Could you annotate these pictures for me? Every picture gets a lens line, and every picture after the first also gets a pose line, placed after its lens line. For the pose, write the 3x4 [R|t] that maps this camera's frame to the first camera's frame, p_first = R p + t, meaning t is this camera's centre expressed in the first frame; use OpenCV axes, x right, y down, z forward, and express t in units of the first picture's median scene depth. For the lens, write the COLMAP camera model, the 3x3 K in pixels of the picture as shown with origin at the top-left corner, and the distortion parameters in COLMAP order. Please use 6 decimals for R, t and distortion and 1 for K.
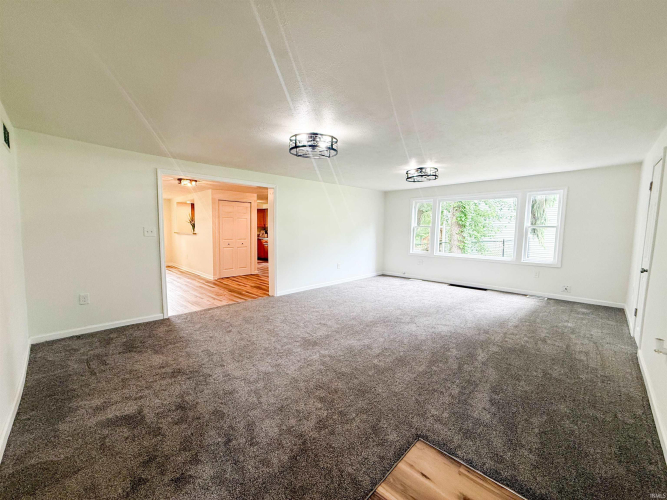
lens RADIAL K [[264.1, 0, 336.3], [0, 264.1, 252.0], [0, 0, 1]] dist [0.000003, 0.000198]
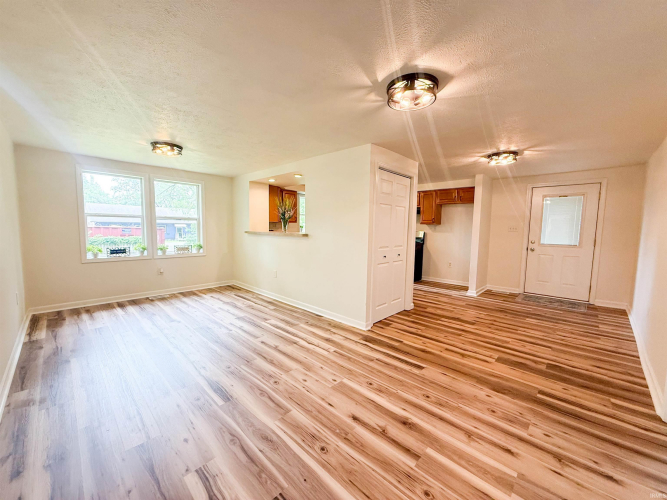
lens RADIAL K [[264.1, 0, 331.8], [0, 264.1, 249.8], [0, 0, 1]] dist [0.000003, 0.000198]
pose [[0.999956, 0.009284, 0.001591, -0.508987], [-0.009280, 0.999954, -0.002521, -0.040326], [-0.001614, 0.002506, 0.999996, 0.490690]]
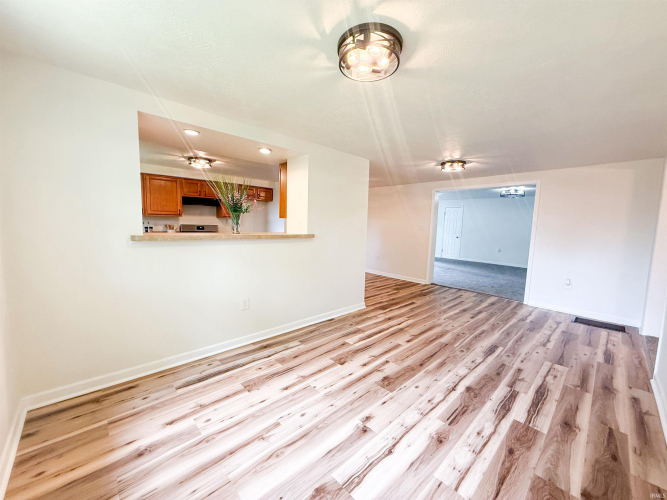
lens RADIAL K [[264.1, 0, 331.9], [0, 264.1, 247.6], [0, 0, 1]] dist [0.000003, 0.000198]
pose [[0.050084, -0.093748, 0.994335, -1.047118], [0.061521, 0.993984, 0.090616, -0.093249], [-0.996848, 0.056634, 0.055550, 1.011414]]
